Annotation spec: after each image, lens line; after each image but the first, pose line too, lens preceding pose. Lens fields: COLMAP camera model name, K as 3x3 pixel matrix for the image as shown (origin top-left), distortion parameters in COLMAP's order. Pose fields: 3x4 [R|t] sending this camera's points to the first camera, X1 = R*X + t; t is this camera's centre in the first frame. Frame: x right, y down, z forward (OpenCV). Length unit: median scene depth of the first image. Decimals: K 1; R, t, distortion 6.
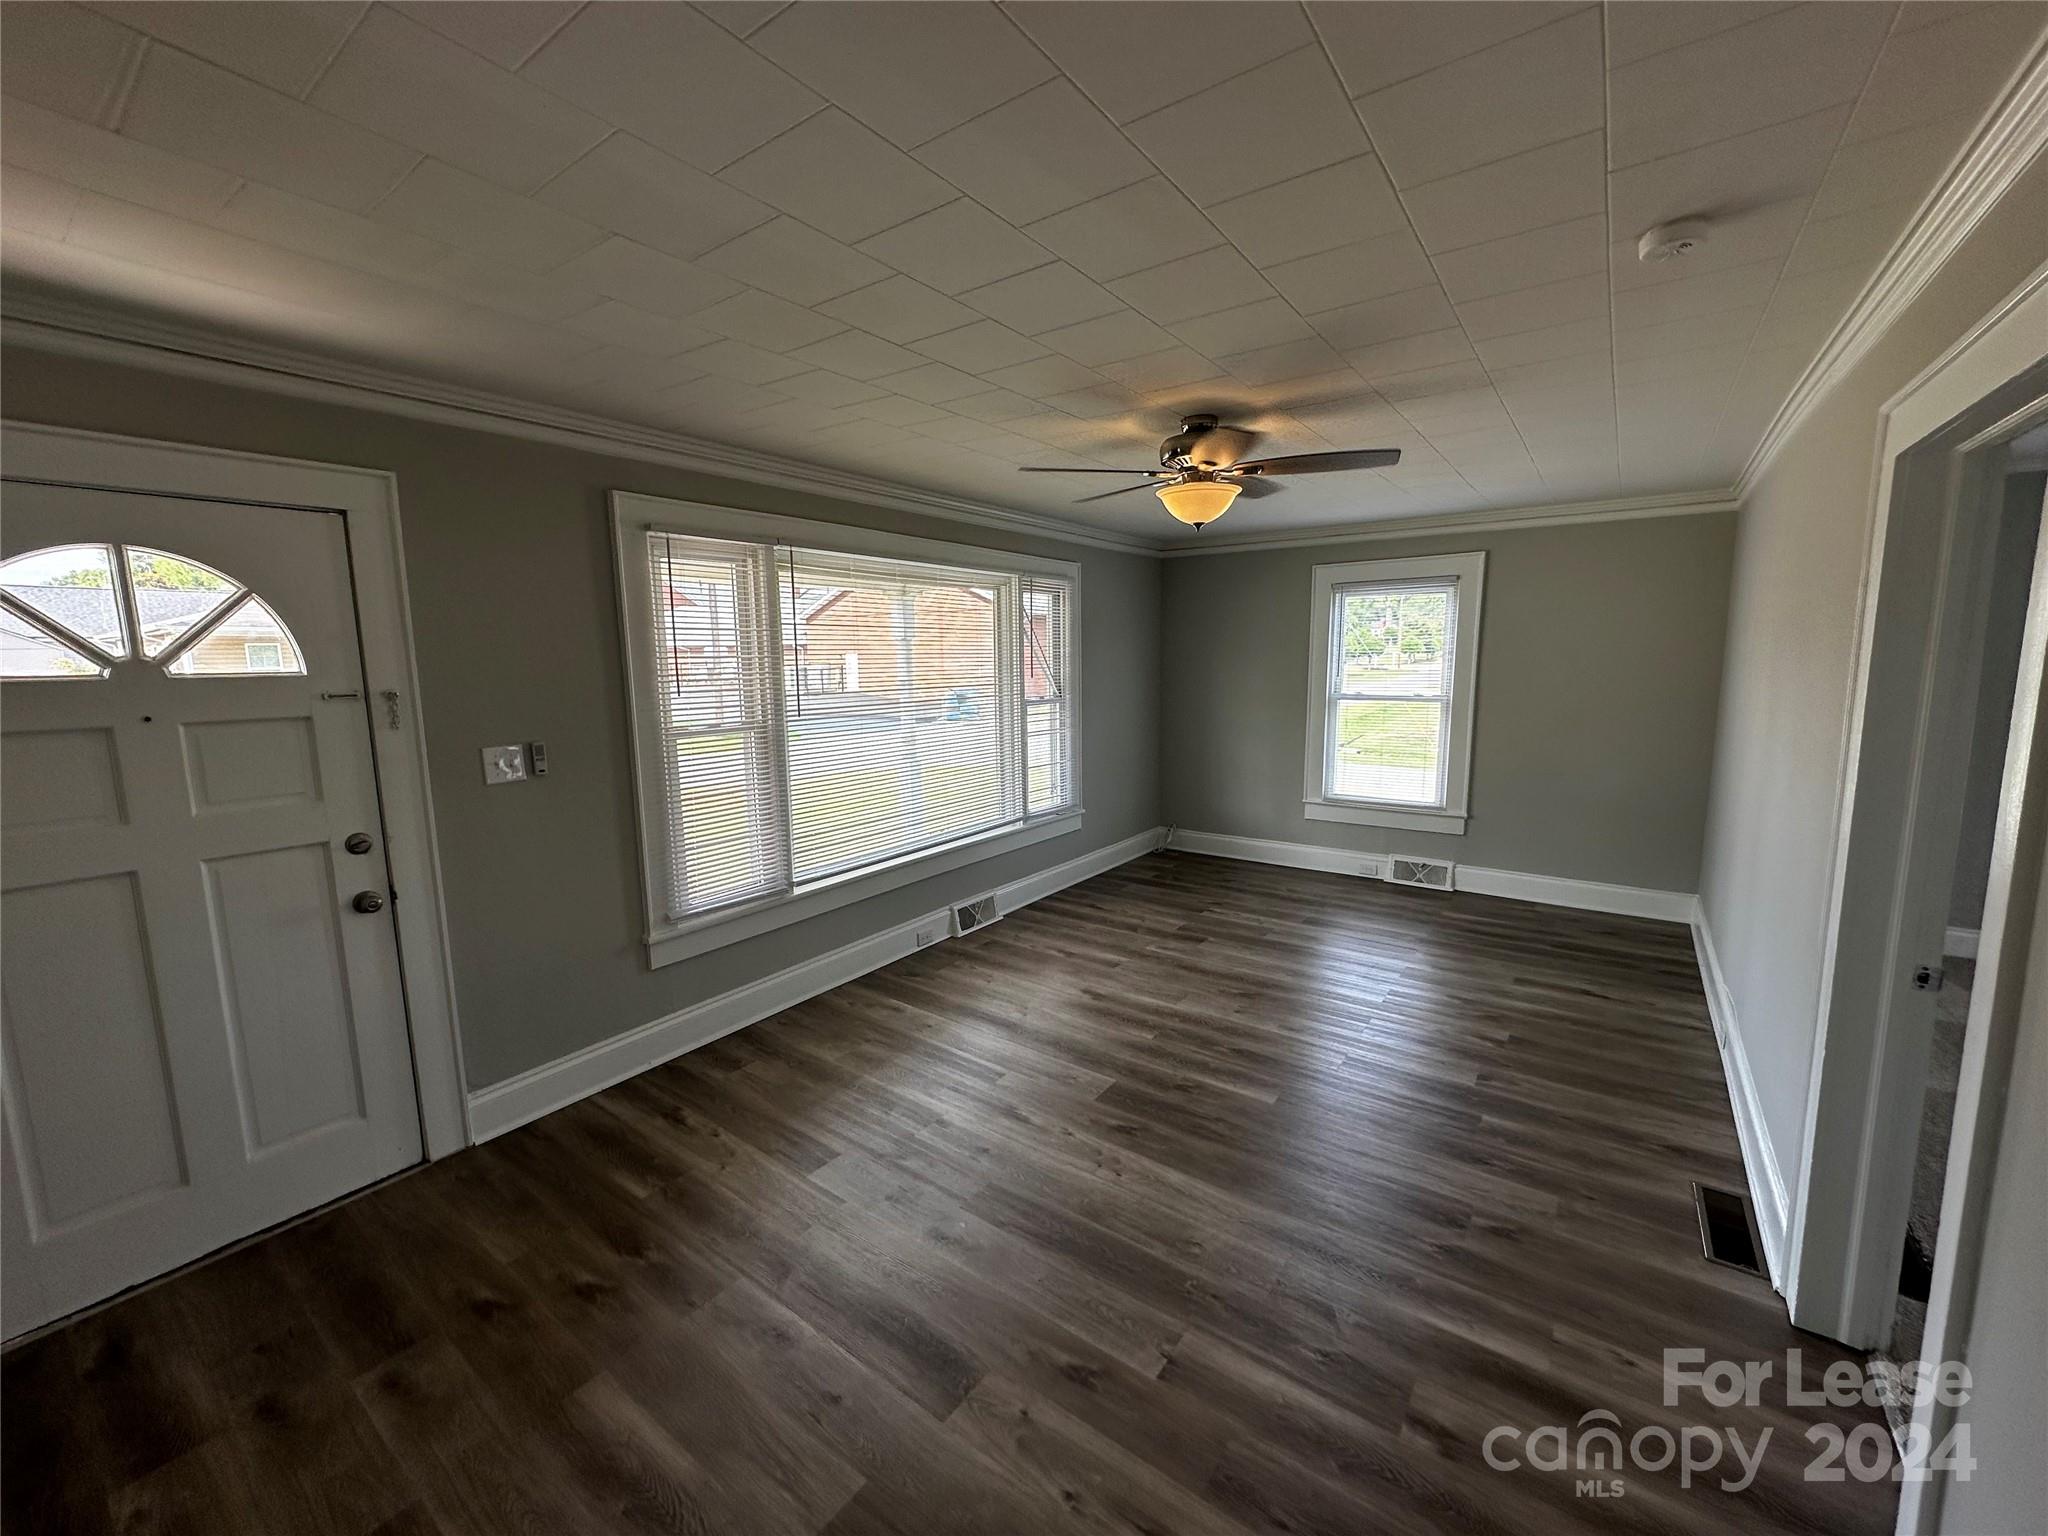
lens RADIAL K [[817.7, 0, 1035.5], [0, 817.7, 759.1], [0, 0, 1]] dist [-0.004890, -0.000105]
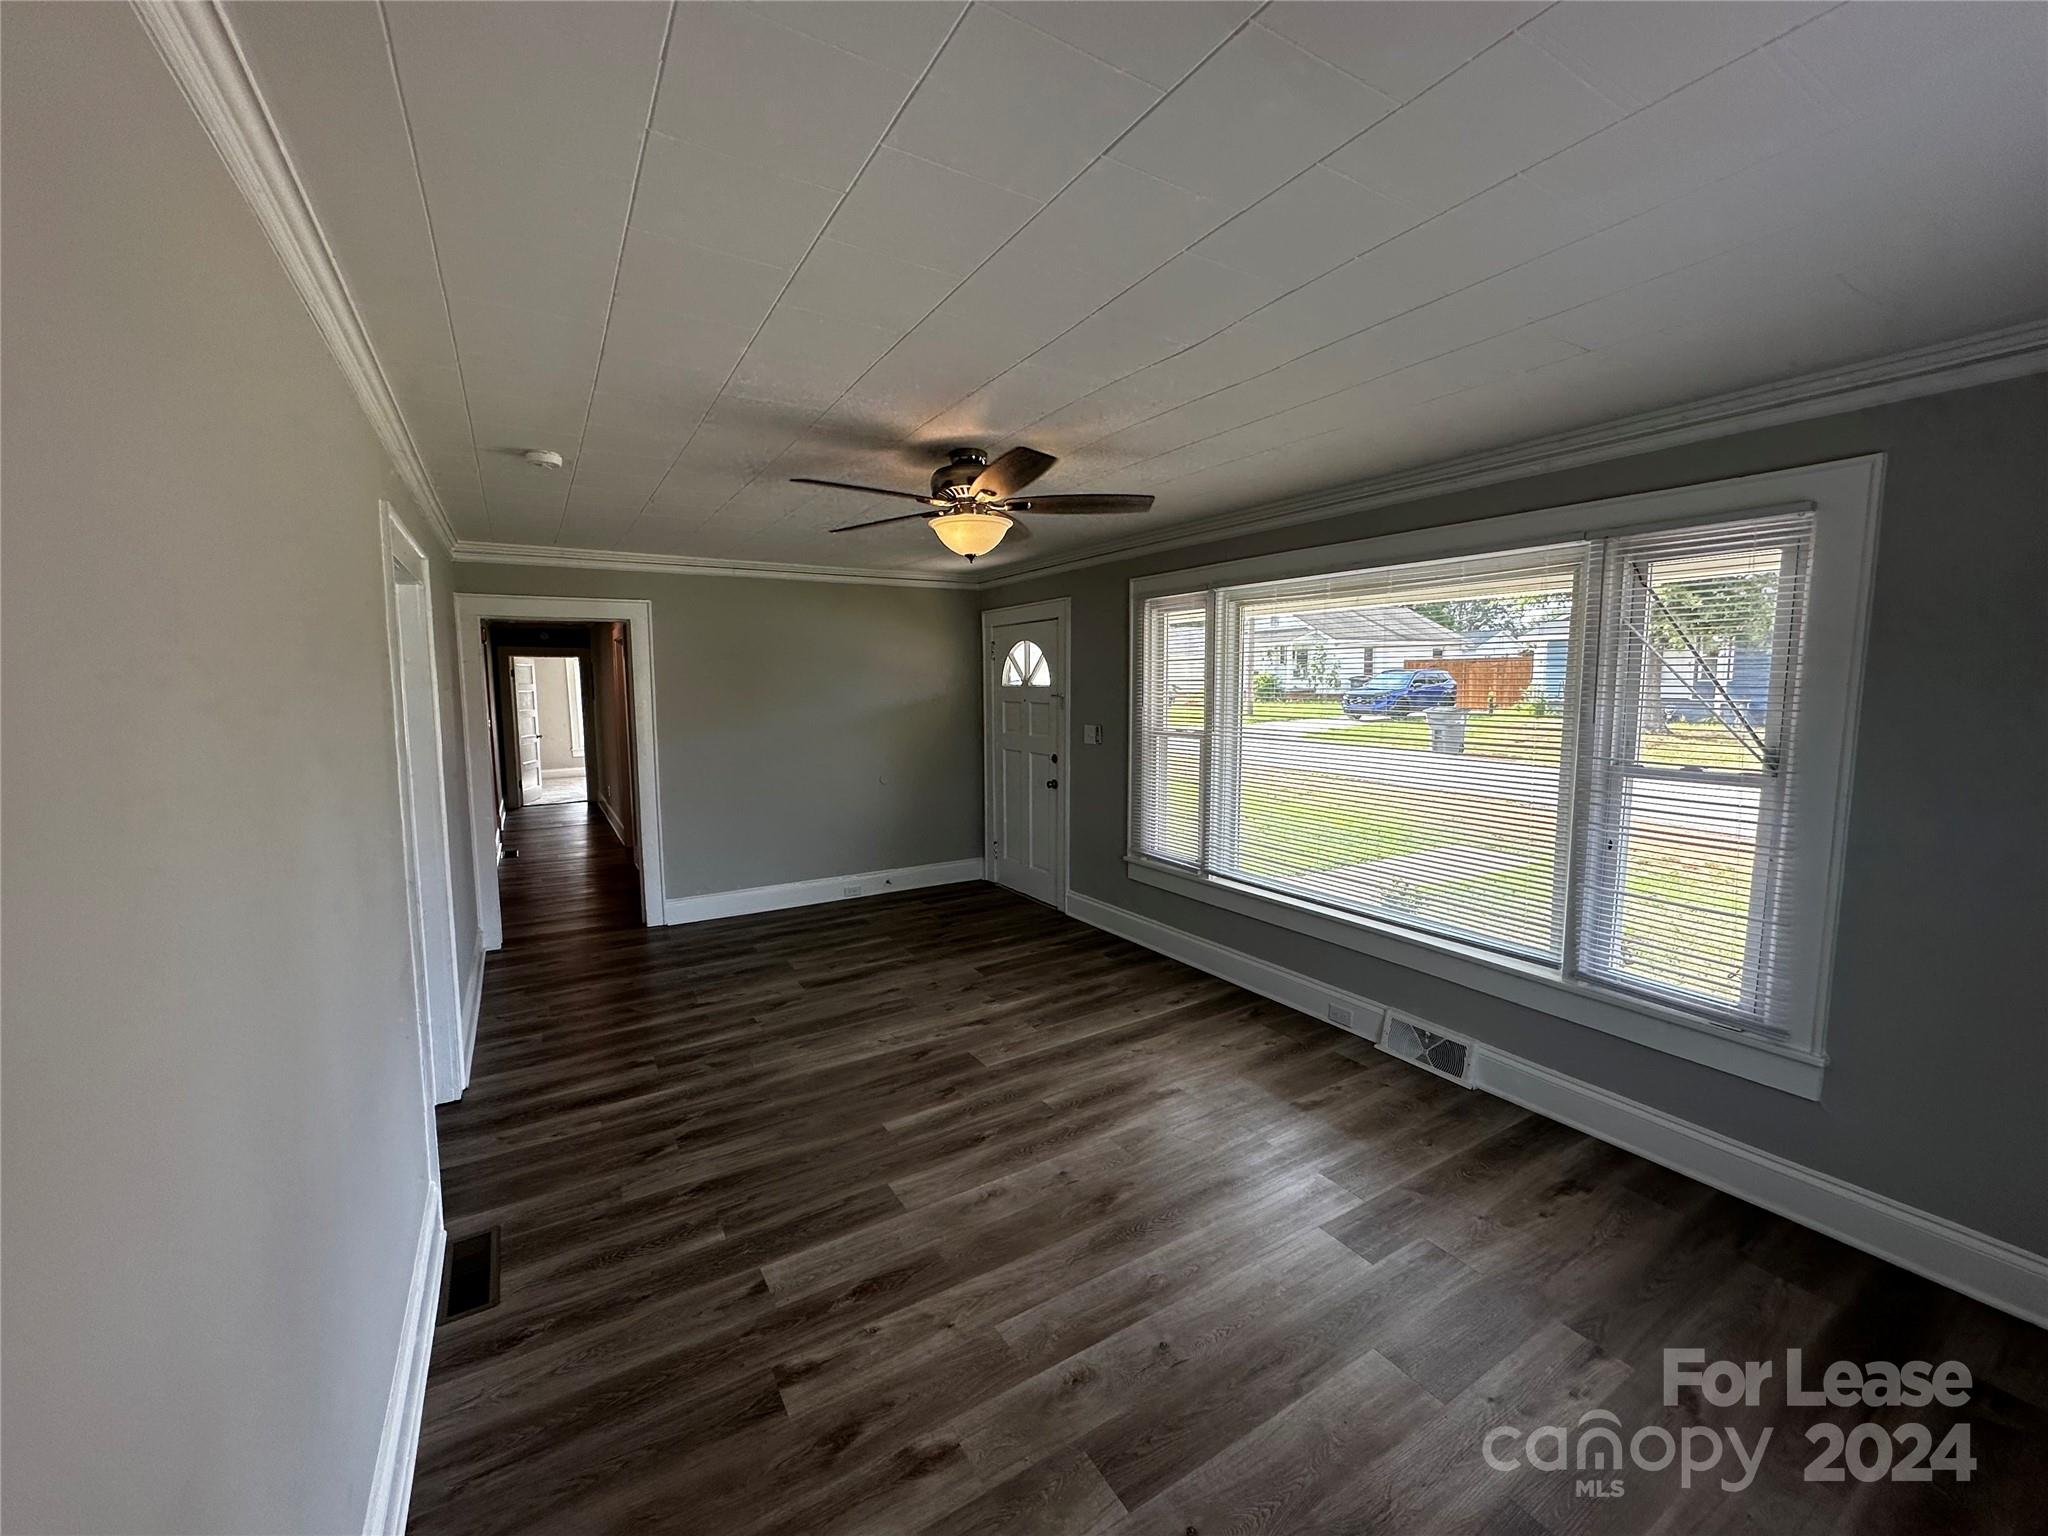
lens RADIAL K [[817.7, 0, 1017.1], [0, 817.7, 767.7], [0, 0, 1]] dist [-0.004890, -0.000105]
pose [[-0.398501, 0.114459, -0.909998, 1.106216], [-0.104642, 0.980030, 0.169092, -0.209930], [0.911179, 0.162607, -0.378566, 1.467695]]
